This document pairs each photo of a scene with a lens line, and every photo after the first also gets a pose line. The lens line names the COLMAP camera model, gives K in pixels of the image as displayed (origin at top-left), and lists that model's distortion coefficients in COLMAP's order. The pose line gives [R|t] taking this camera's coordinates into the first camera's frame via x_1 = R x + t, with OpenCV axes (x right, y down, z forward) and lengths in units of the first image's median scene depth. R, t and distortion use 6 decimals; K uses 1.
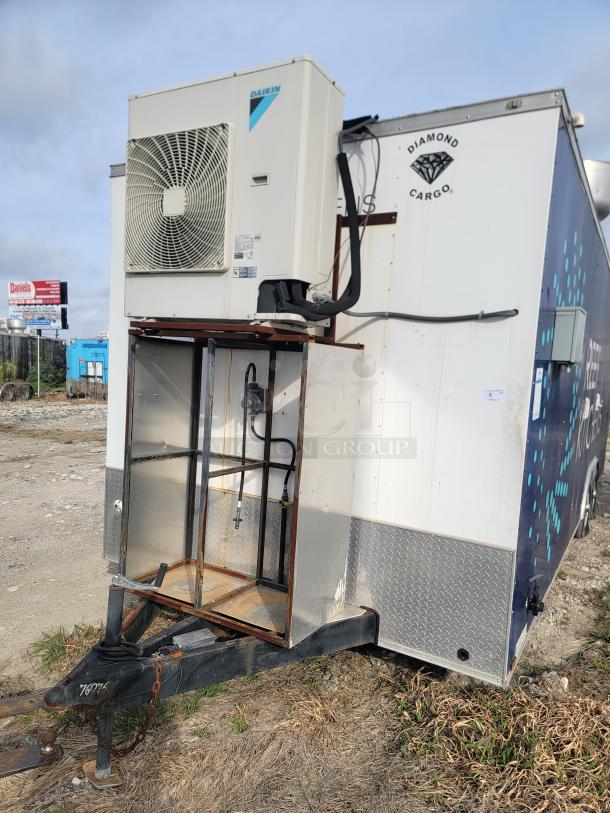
lens RADIAL K [[564.1, 0, 299.3], [0, 564.1, 409.1], [0, 0, 1]] dist [0.077603, -0.051533]
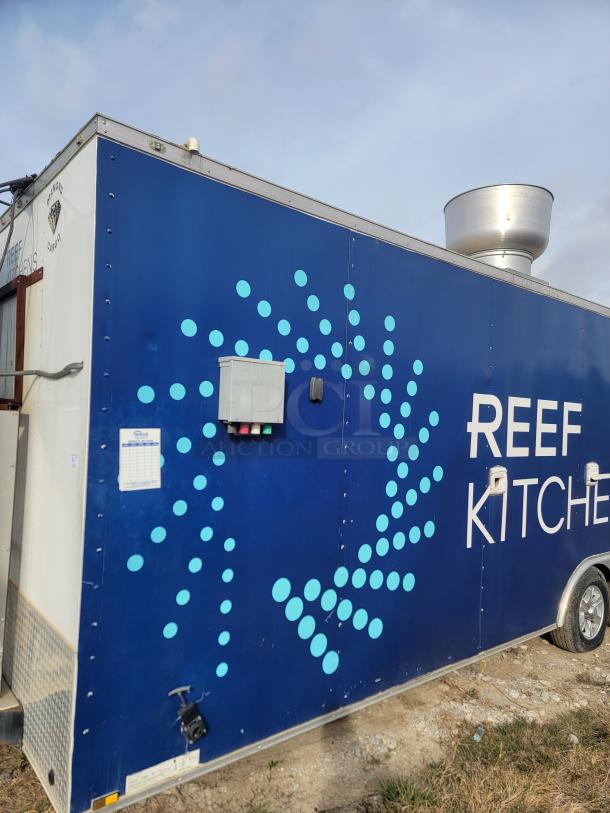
lens RADIAL K [[564.1, 0, 299.3], [0, 564.1, 409.1], [0, 0, 1]] dist [0.077603, -0.051533]
pose [[0.942371, -0.029694, -0.333251, 0.617781], [-0.011195, 0.992697, -0.120110, -0.001154], [0.334383, 0.116919, 0.935156, 0.188939]]
